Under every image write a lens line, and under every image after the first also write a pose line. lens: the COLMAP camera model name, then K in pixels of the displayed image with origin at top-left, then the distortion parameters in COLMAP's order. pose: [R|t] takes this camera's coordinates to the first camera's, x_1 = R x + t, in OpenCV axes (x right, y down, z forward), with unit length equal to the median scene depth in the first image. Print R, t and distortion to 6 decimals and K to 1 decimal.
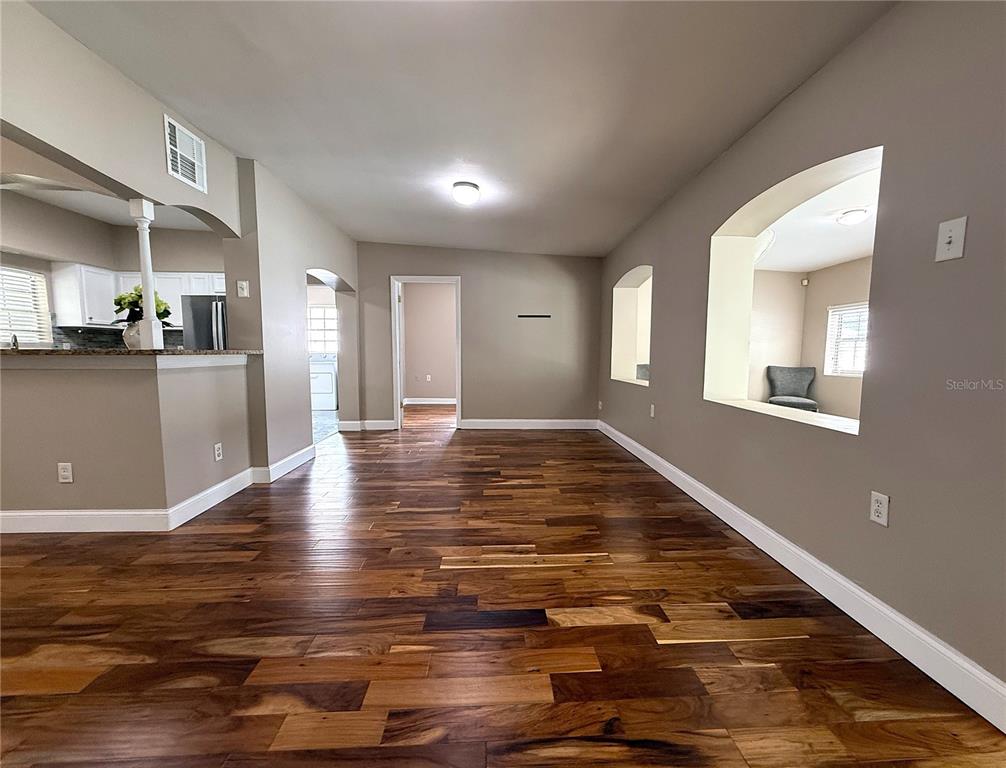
lens RADIAL K [[418.3, 0, 517.5], [0, 418.3, 390.4], [0, 0, 1]] dist [-0.001026, -0.000149]
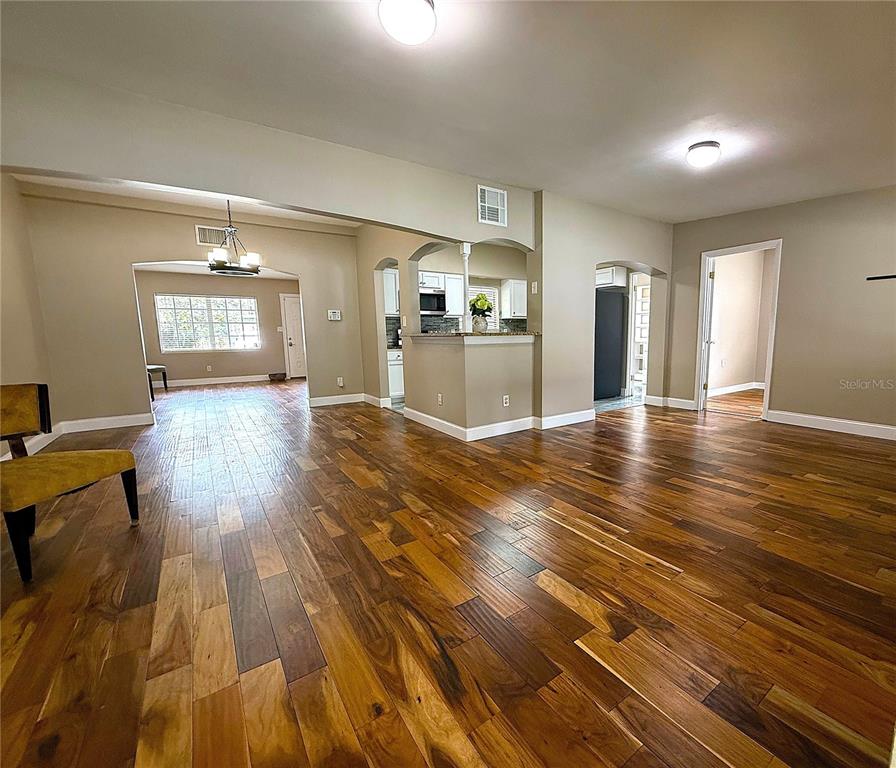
lens RADIAL K [[411.3, 0, 513.8], [0, 411.3, 389.6], [0, 0, 1]] dist [0.001305, 0.000446]
pose [[0.562077, 0.102699, -0.820684, 0.548042], [-0.063298, 0.994692, 0.081122, -0.015103], [0.824659, 0.006351, 0.565594, 0.204310]]
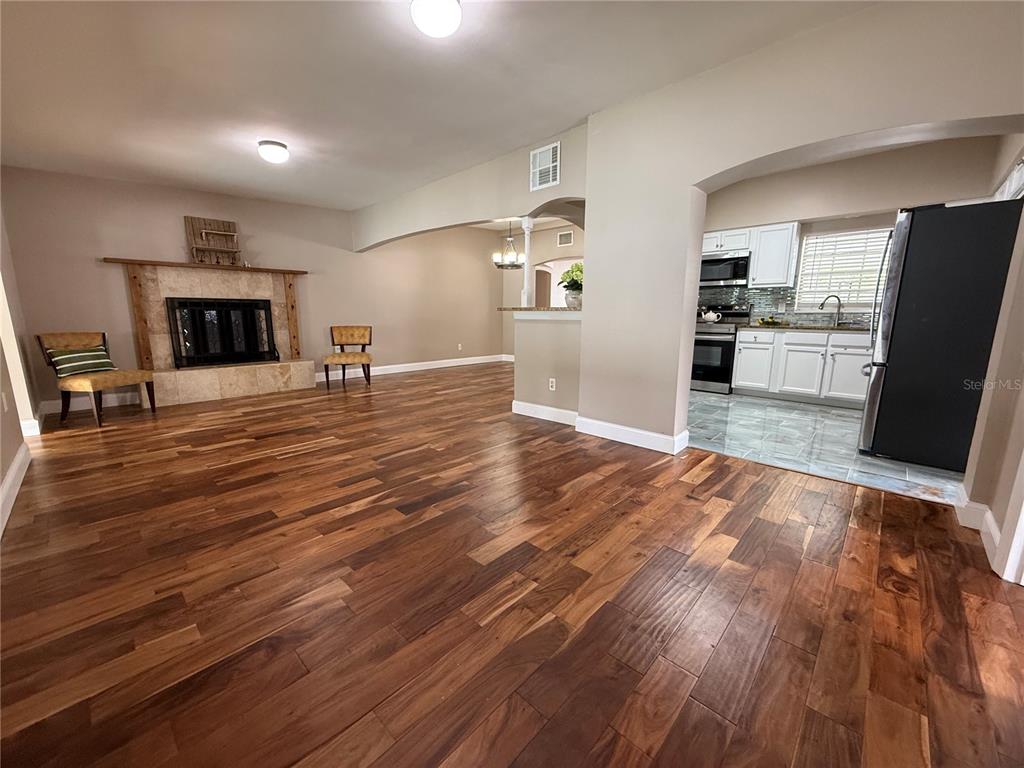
lens RADIAL K [[407.4, 0, 510.5], [0, 407.4, 387.9], [0, 0, 1]] dist [-0.002121, -0.000248]
pose [[-0.733611, 0.116359, -0.669533, 0.280917], [-0.067953, 0.967733, 0.242640, -0.162483], [0.676163, 0.223501, -0.702033, 1.979357]]
